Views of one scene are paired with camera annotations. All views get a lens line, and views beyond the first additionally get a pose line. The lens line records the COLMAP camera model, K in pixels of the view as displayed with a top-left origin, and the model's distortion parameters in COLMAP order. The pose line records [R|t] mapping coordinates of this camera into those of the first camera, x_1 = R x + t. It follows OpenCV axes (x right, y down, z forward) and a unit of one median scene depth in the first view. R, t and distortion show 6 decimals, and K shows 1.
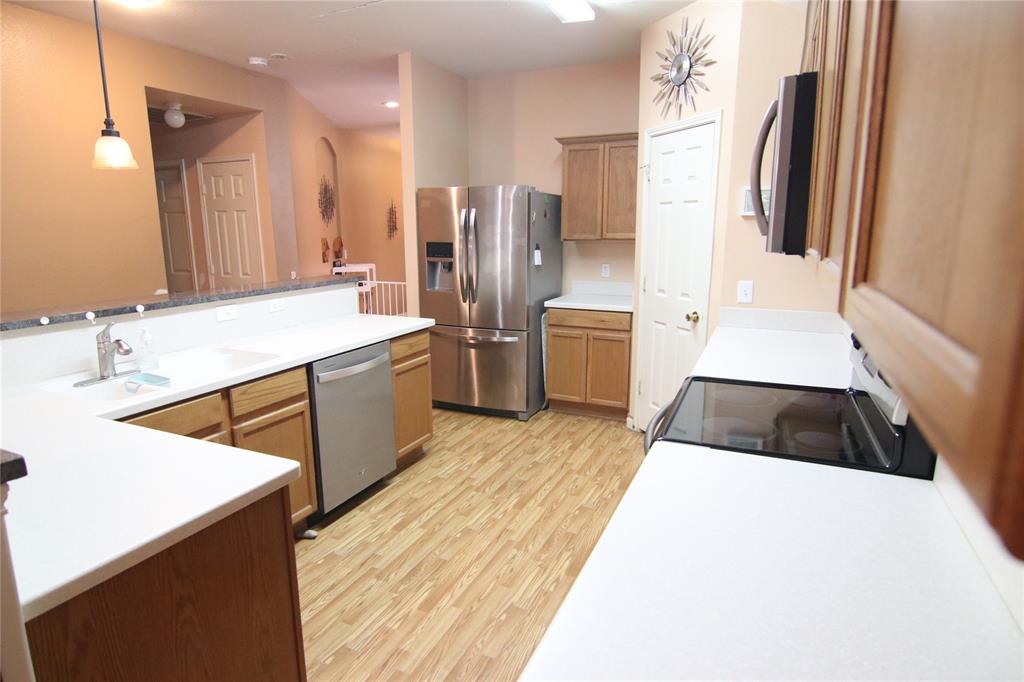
lens RADIAL K [[584.5, 0, 489.9], [0, 584.5, 345.1], [0, 0, 1]] dist [-0.004209, -0.008515]
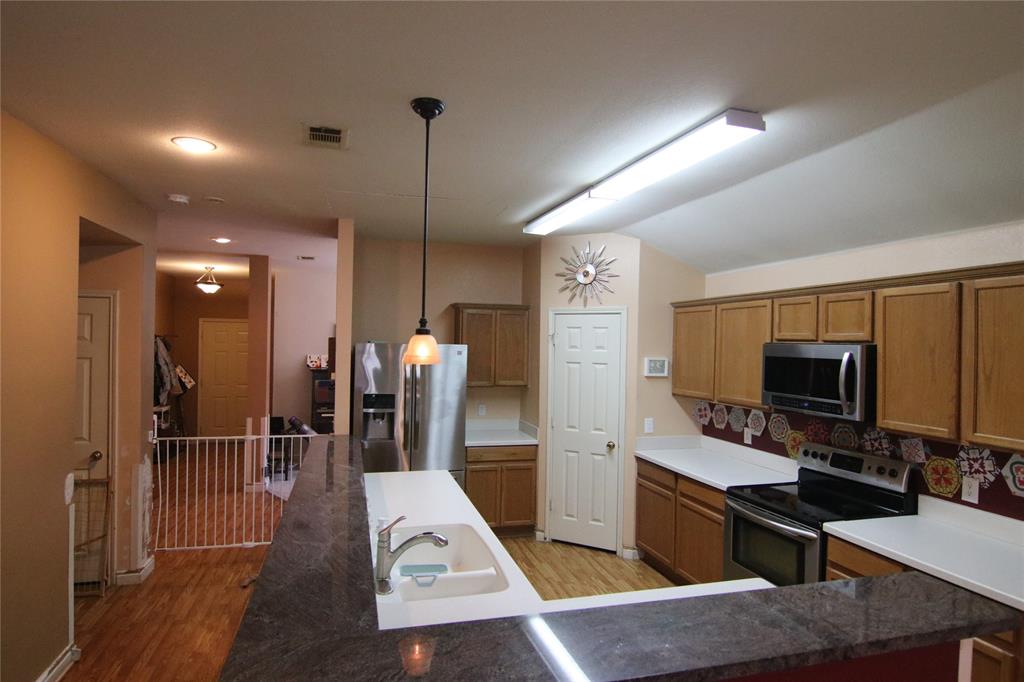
lens RADIAL K [[584.5, 0, 520.0], [0, 584.5, 342.7], [0, 0, 1]] dist [-0.004209, -0.008515]
pose [[0.756001, 0.019195, 0.654289, -0.658786], [0.109759, 0.981700, -0.155622, -0.085874], [-0.645303, 0.189464, 0.740059, 0.054675]]
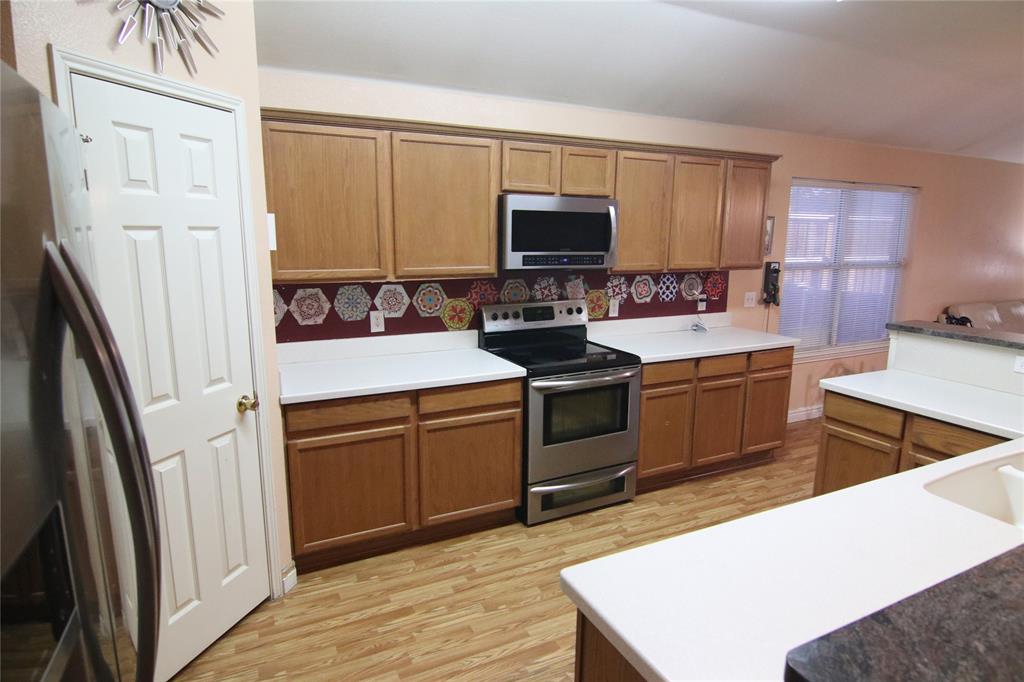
lens RADIAL K [[584.5, 0, 513.7], [0, 584.5, 342.9], [0, 0, 1]] dist [-0.004209, -0.008515]
pose [[-0.771476, -0.123007, 0.624255, -0.350291], [0.123307, 0.933628, 0.336355, -0.224043], [-0.624196, 0.336465, -0.705104, 0.875465]]
